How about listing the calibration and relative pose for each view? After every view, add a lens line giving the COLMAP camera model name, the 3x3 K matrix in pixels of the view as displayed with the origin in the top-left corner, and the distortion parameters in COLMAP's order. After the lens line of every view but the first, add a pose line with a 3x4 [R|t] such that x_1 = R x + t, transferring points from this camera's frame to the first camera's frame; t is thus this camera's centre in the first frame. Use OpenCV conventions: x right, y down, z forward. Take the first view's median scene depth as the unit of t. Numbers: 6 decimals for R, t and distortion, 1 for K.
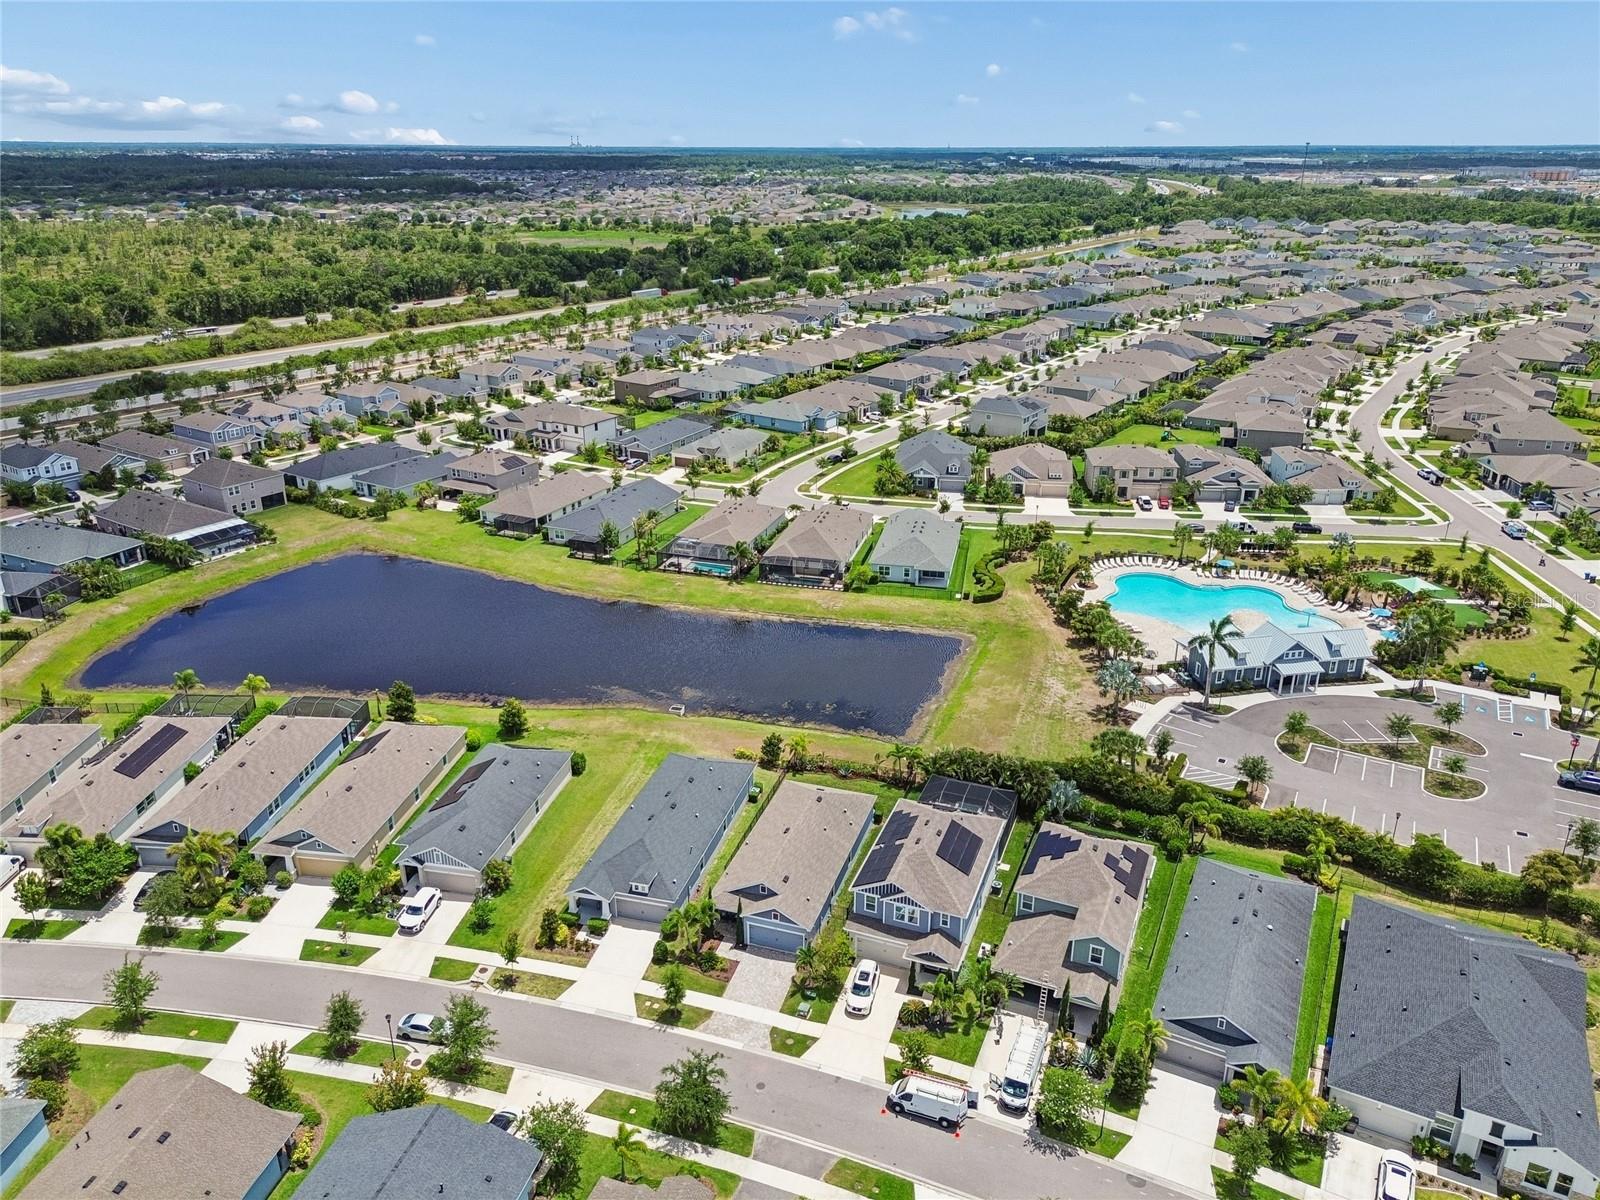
lens RADIAL K [[1141.2, 0, 803.2], [0, 1141.2, 597.7], [0, 0, 1]] dist [0.055894, -0.051996]
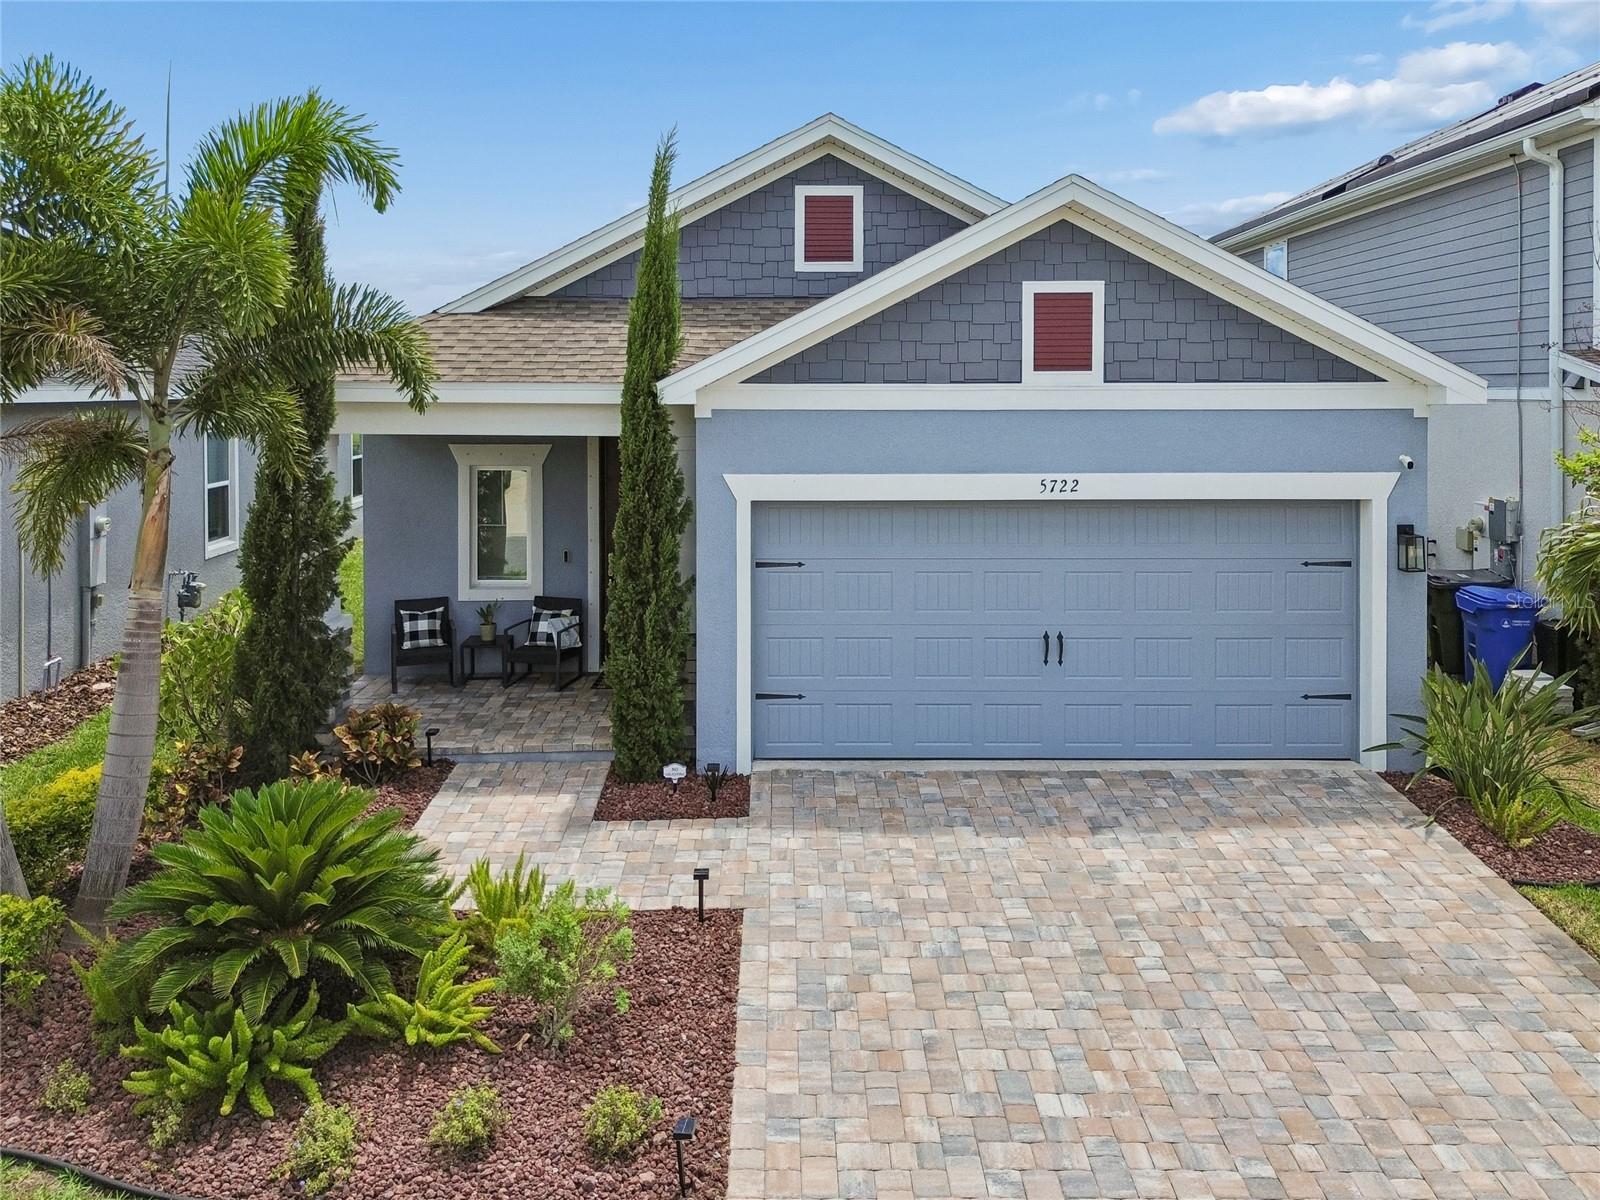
lens RADIAL K [[1214.7, 0, 794.7], [0, 1214.7, 402.5], [0, 0, 1]] dist [0.036182, -0.017060]
pose [[0.945421, -0.009449, 0.325714, -0.042050], [0.124658, 0.934029, -0.334738, 0.171358], [-0.301063, 0.357071, 0.884229, 0.502487]]
